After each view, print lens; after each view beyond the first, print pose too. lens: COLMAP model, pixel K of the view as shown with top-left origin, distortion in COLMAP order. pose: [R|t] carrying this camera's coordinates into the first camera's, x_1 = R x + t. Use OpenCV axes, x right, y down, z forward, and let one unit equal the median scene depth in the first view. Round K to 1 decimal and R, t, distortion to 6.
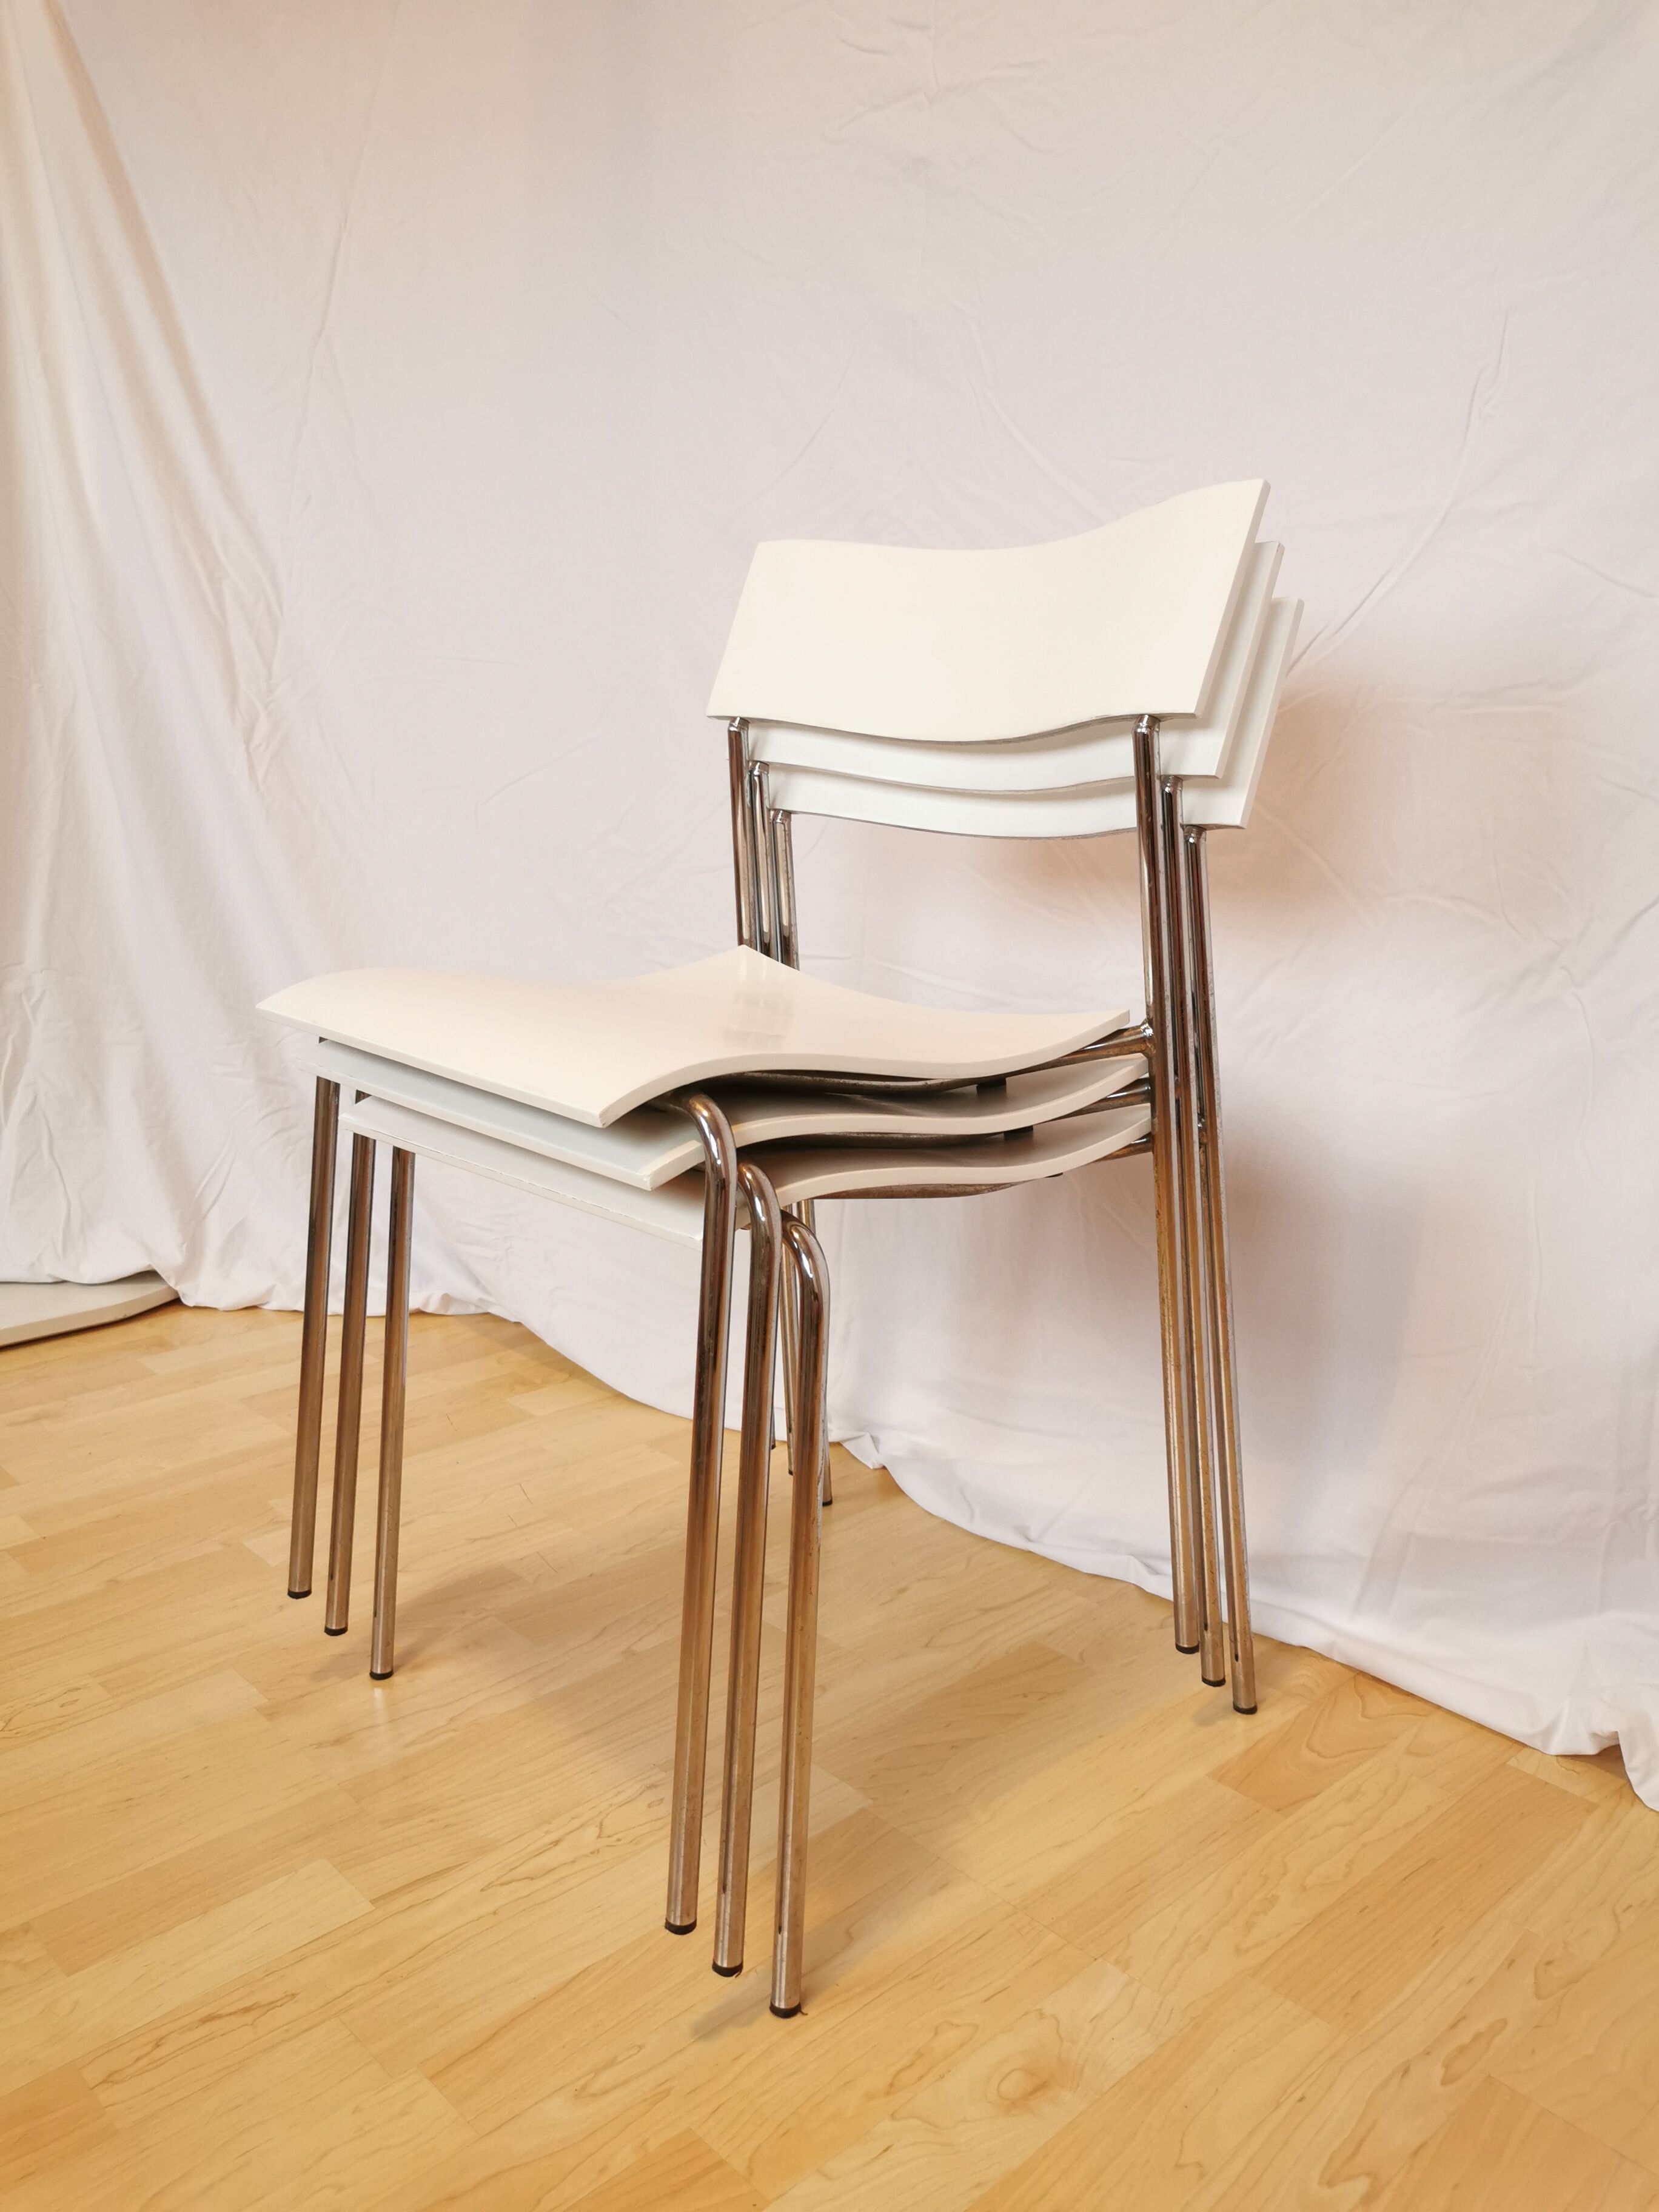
lens RADIAL K [[1755.5, 0, 806.9], [0, 1755.5, 1079.9], [0, 0, 1]] dist [0.035940, -0.023305]
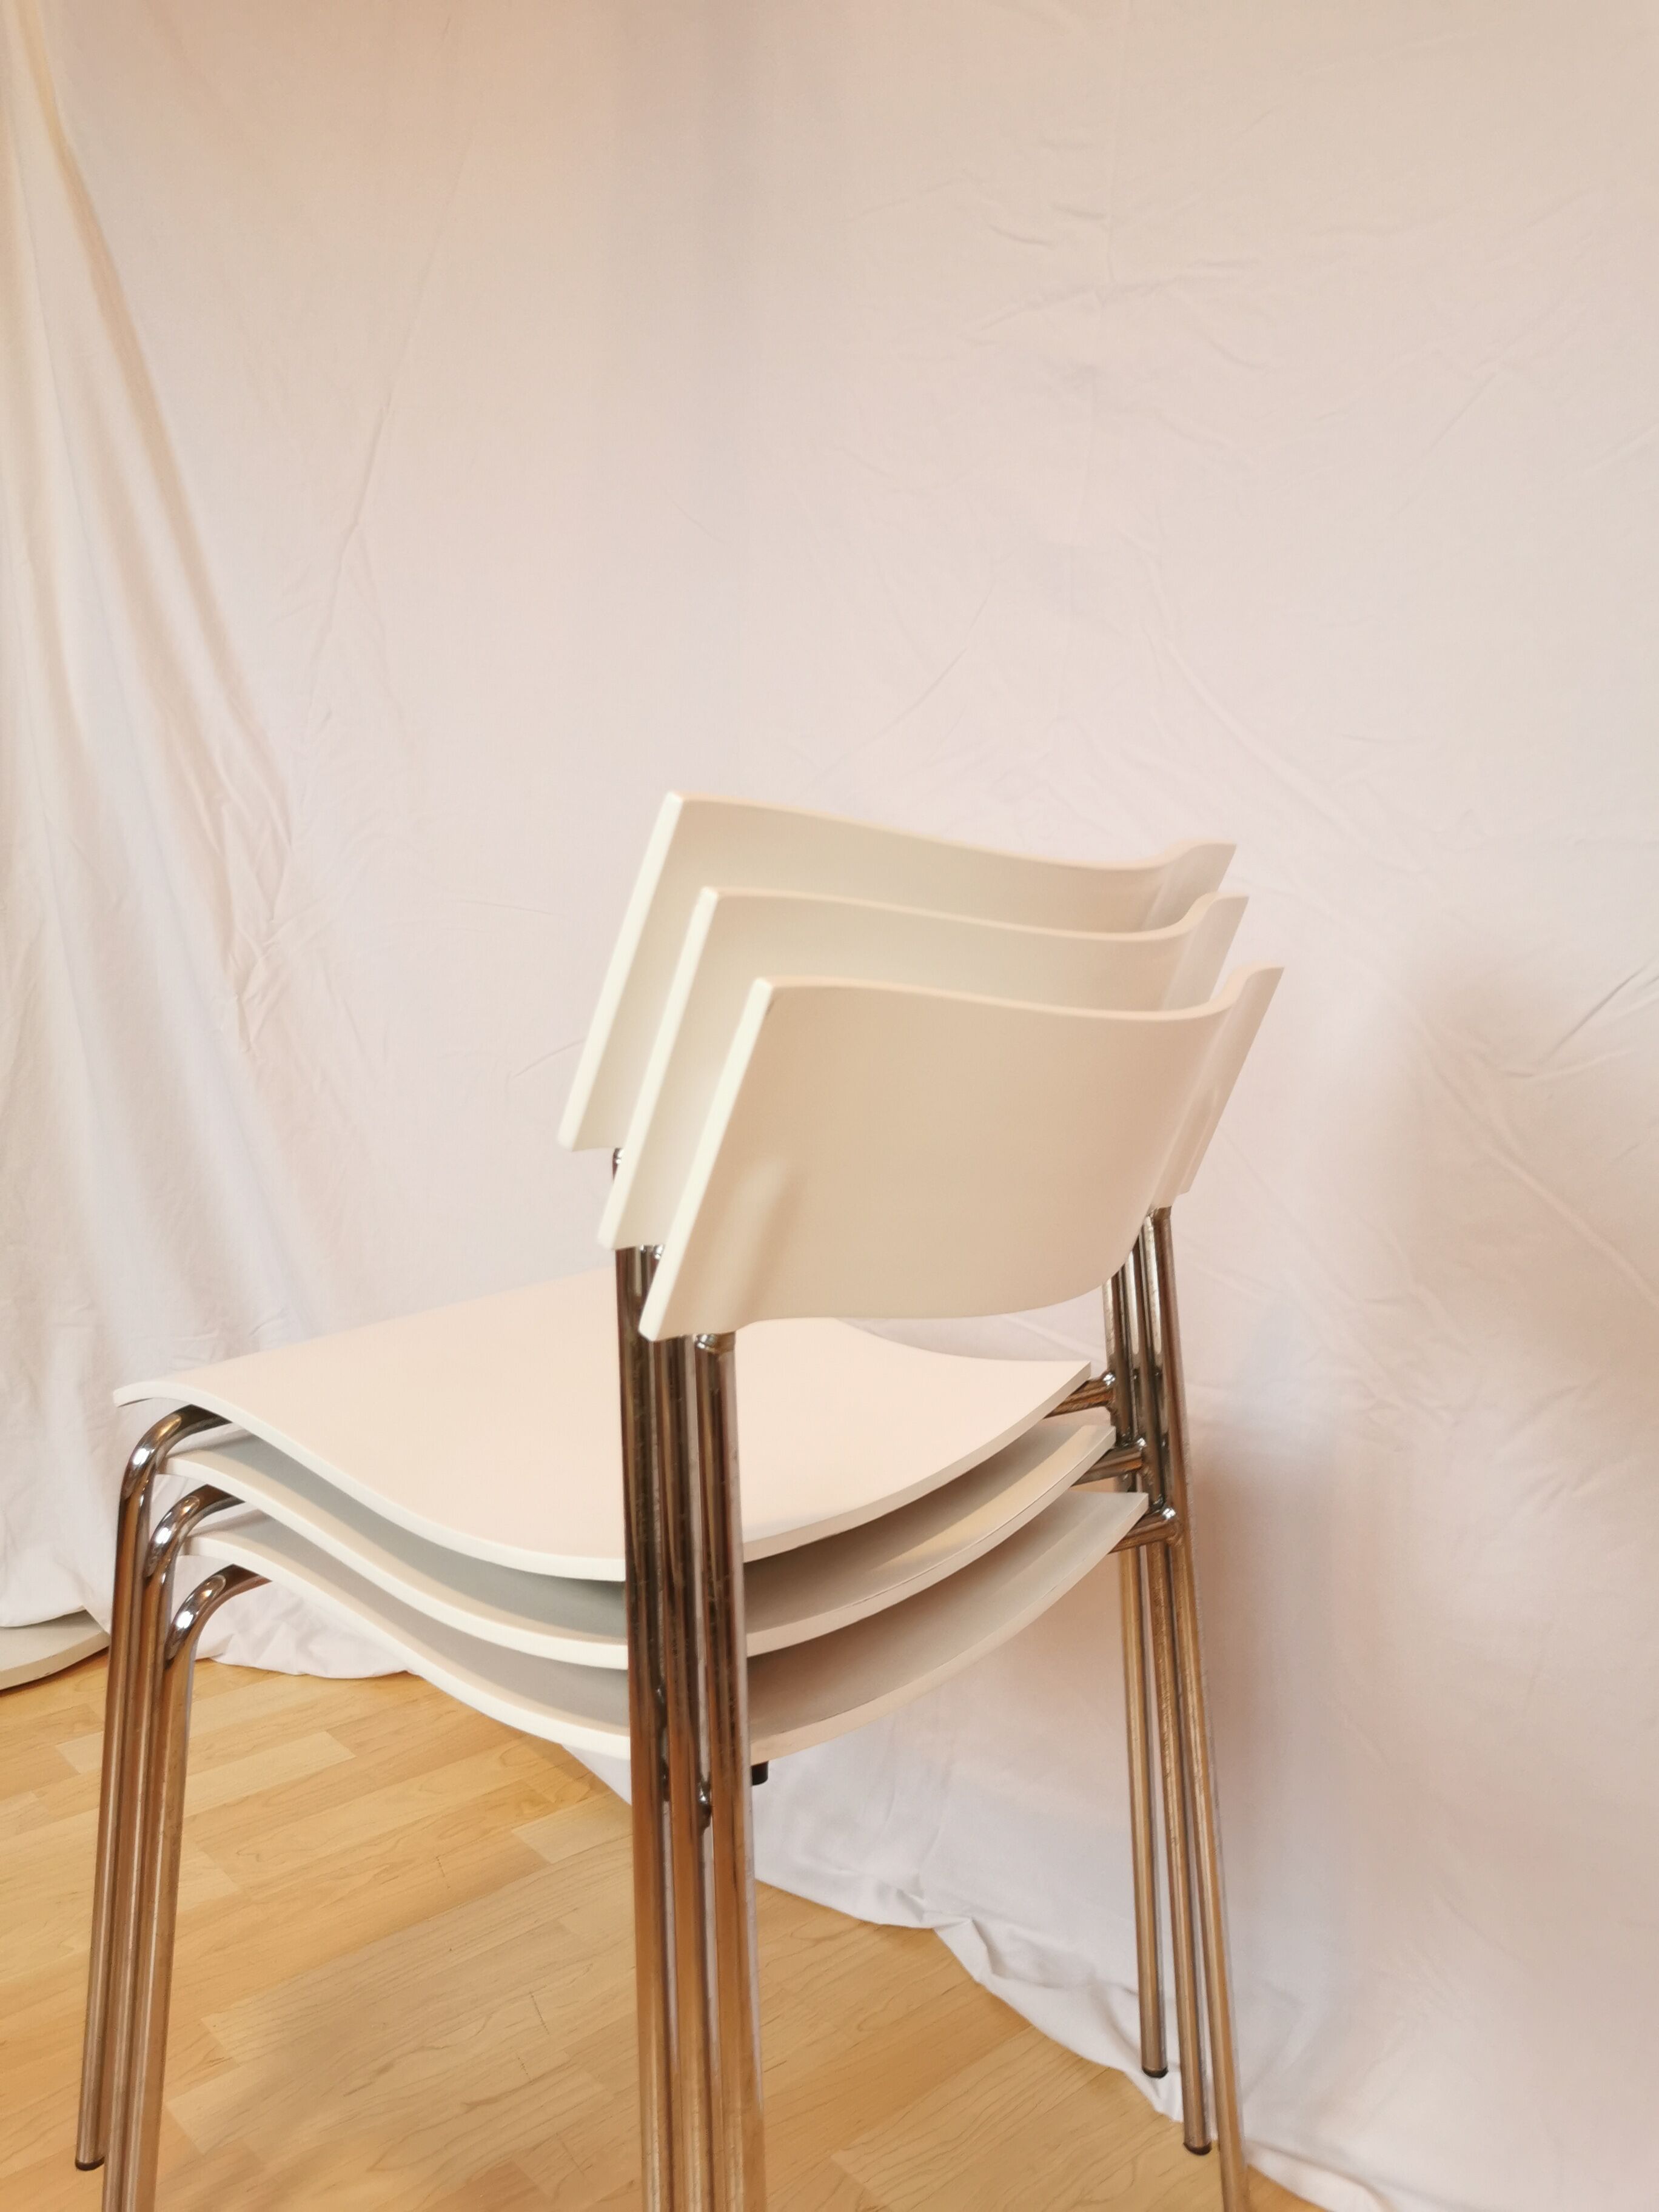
lens RADIAL K [[1755.5, 0, 813.1], [0, 1755.5, 1074.7], [0, 0, 1]] dist [0.035940, -0.023305]
pose [[0.999421, 0.032080, 0.011300, -0.076490], [-0.031037, 0.996086, -0.082757, -0.137298], [-0.013911, 0.082358, 0.996506, 0.237467]]
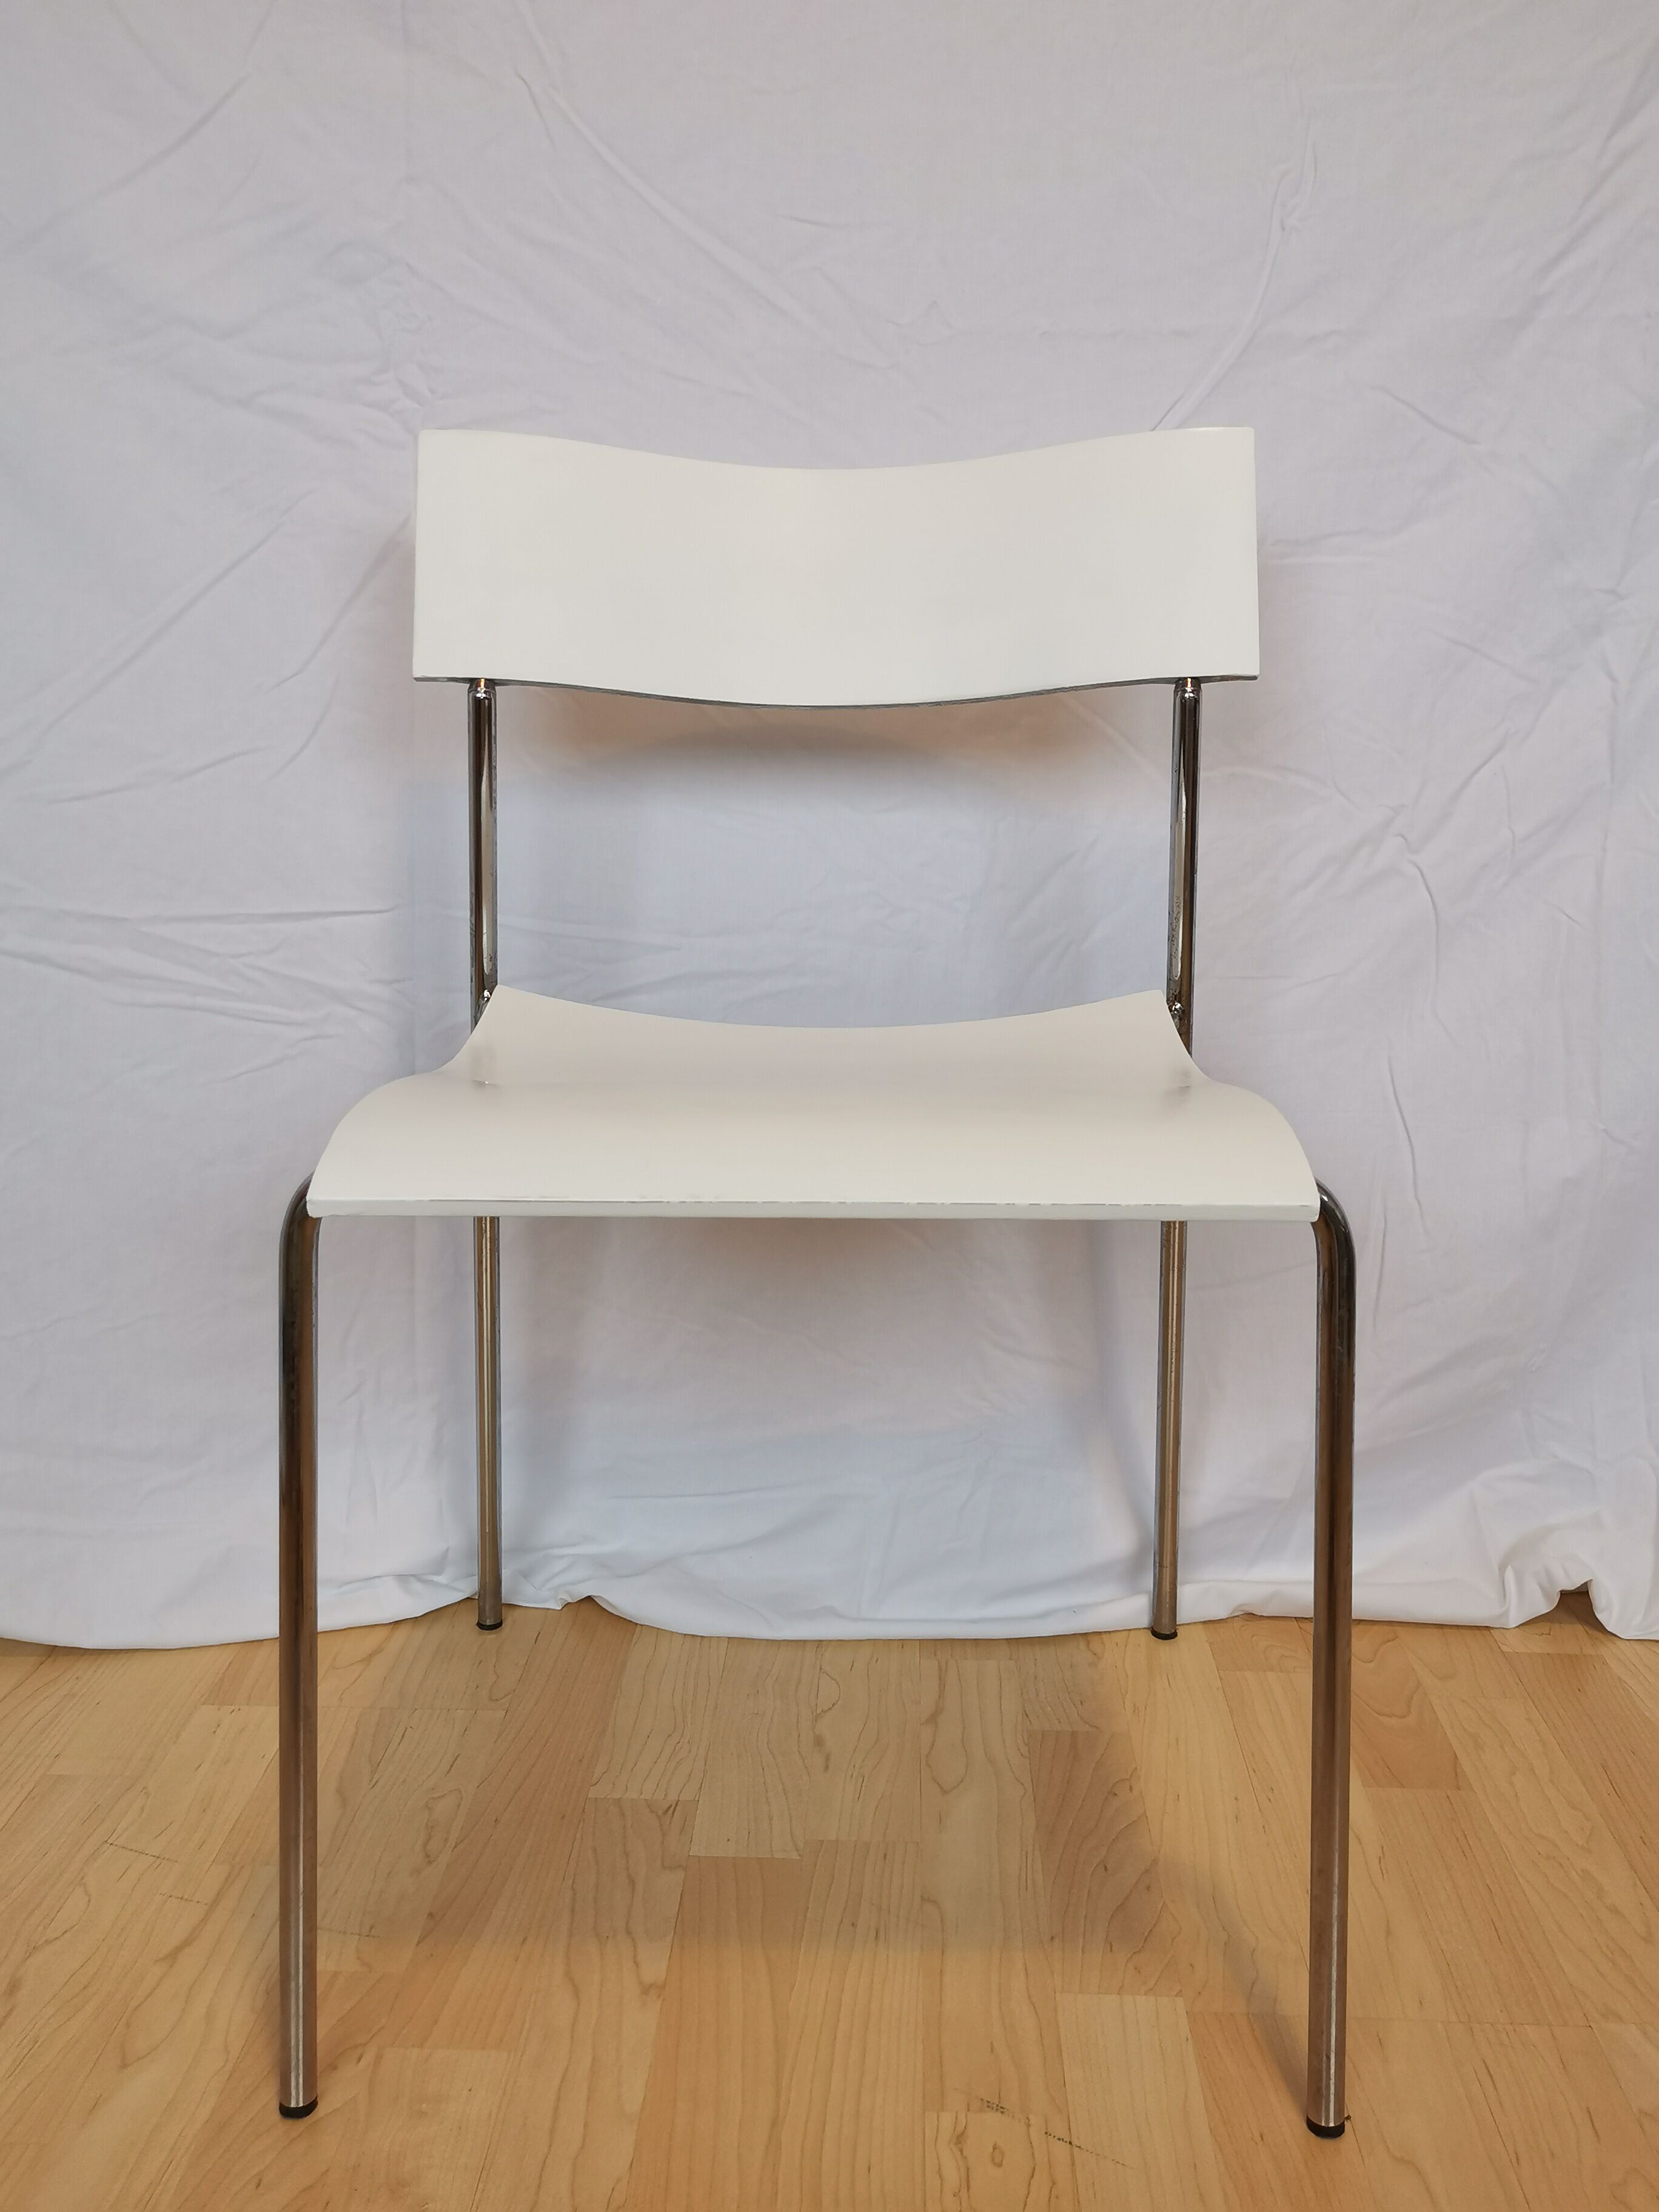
lens RADIAL K [[1938.6, 0, 831.9], [0, 1938.6, 1100.7], [0, 0, 1]] dist [0.049745, -0.053218]
pose [[0.698096, -0.155333, 0.698952, -0.509862], [0.133093, 0.987323, 0.086490, -0.049634], [-0.703526, 0.032647, 0.709919, 0.439243]]
